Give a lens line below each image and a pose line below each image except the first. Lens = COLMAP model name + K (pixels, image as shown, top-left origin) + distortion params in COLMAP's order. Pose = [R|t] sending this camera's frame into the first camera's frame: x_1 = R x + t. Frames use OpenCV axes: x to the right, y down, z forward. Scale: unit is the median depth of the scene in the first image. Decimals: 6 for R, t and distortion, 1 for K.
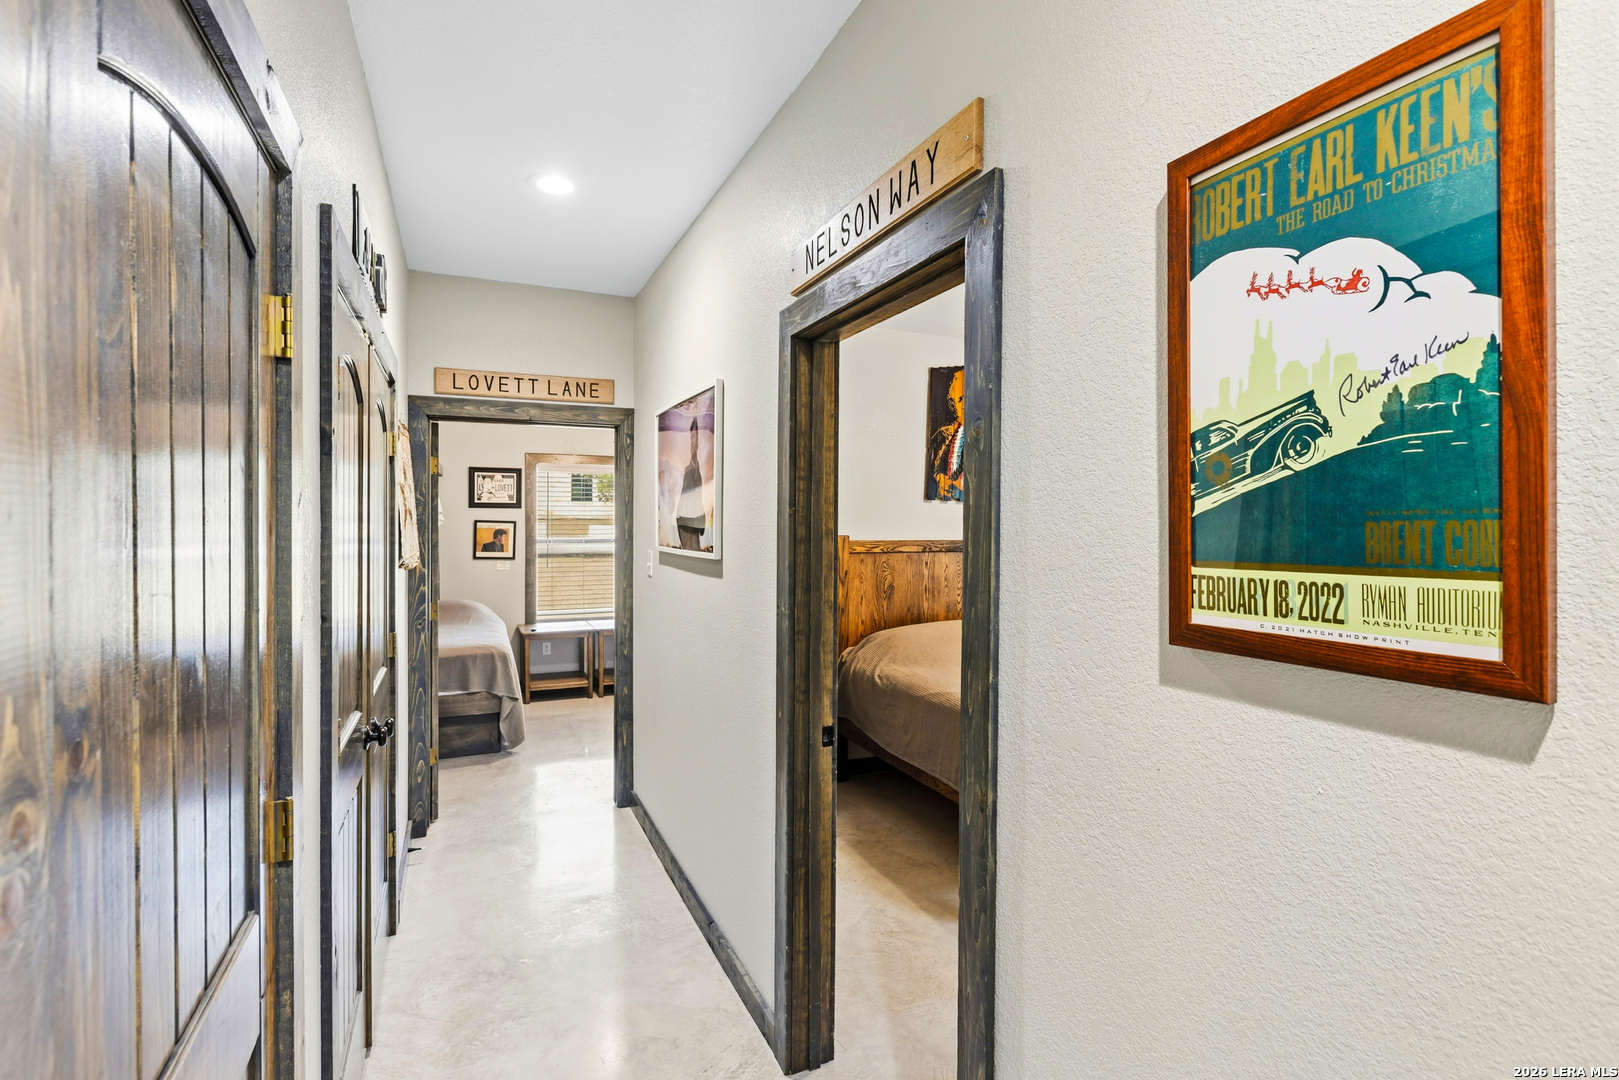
lens RADIAL K [[812.0, 0, 809.5], [0, 812.0, 540.0], [0, 0, 1]] dist [0.005676, 0.000300]
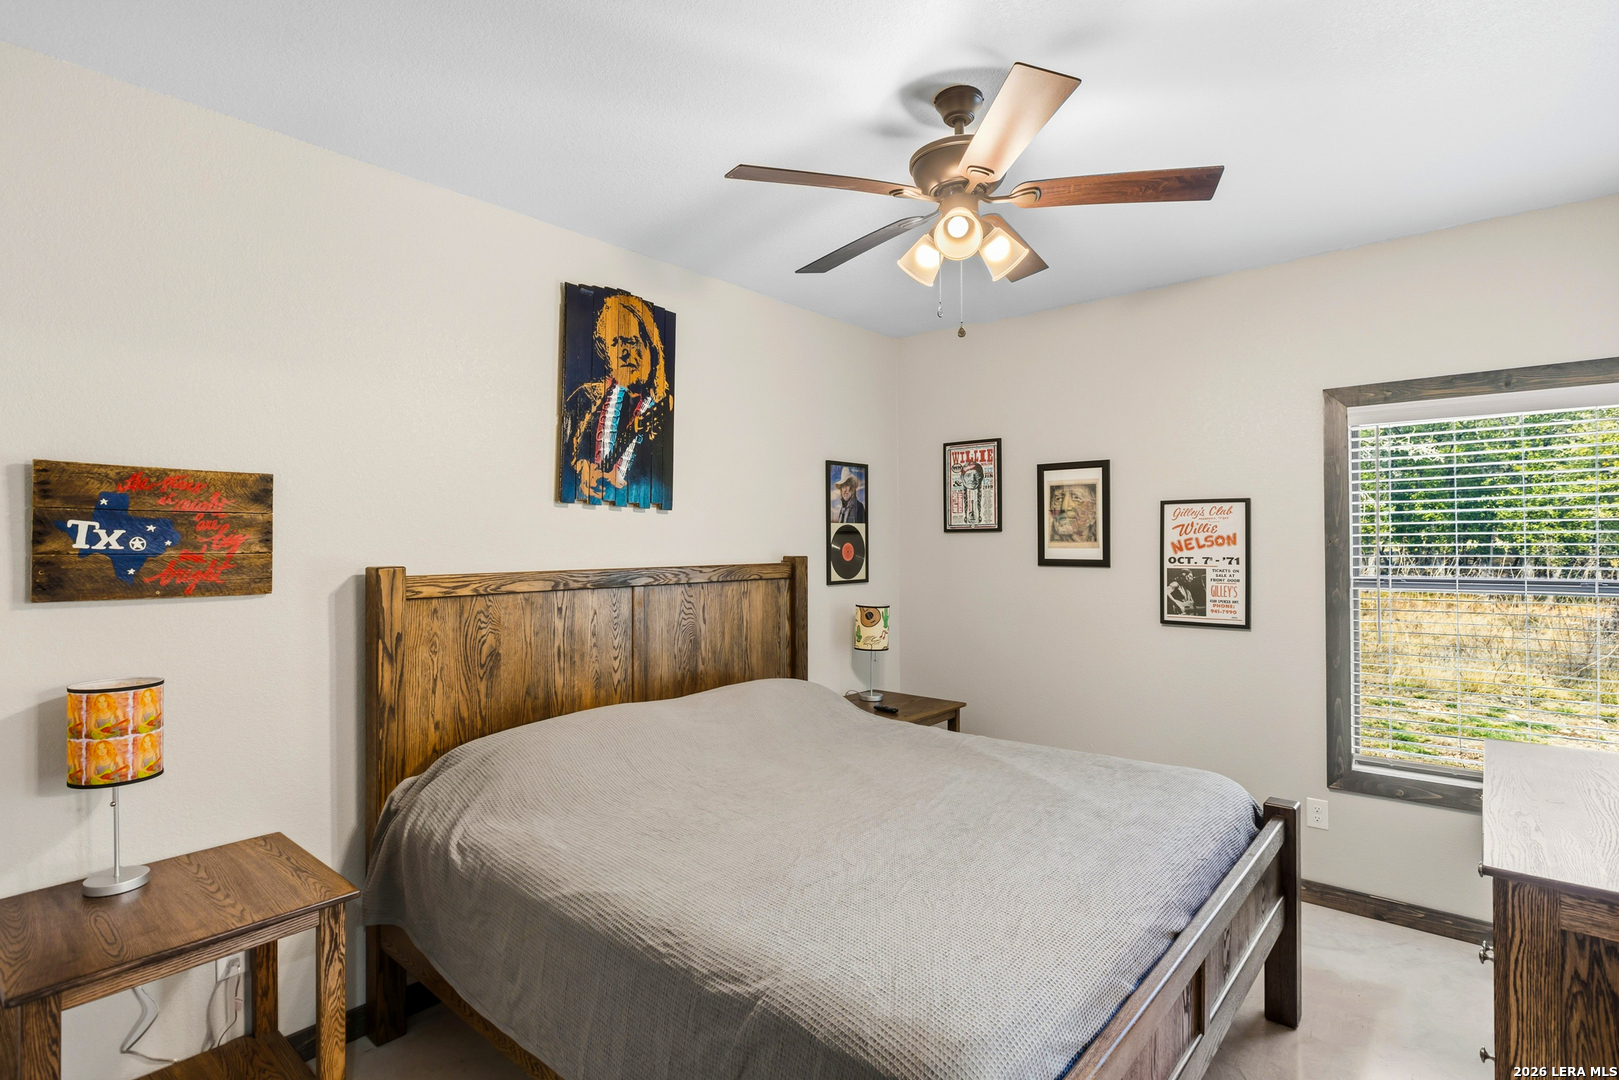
lens RADIAL K [[812.0, 0, 809.5], [0, 812.0, 540.0], [0, 0, 1]] dist [0.005676, 0.000300]
pose [[0.910367, -0.004947, 0.413773, 0.064978], [0.013865, 0.999732, -0.018554, -0.008344], [-0.413570, 0.022628, 0.910191, 0.385630]]
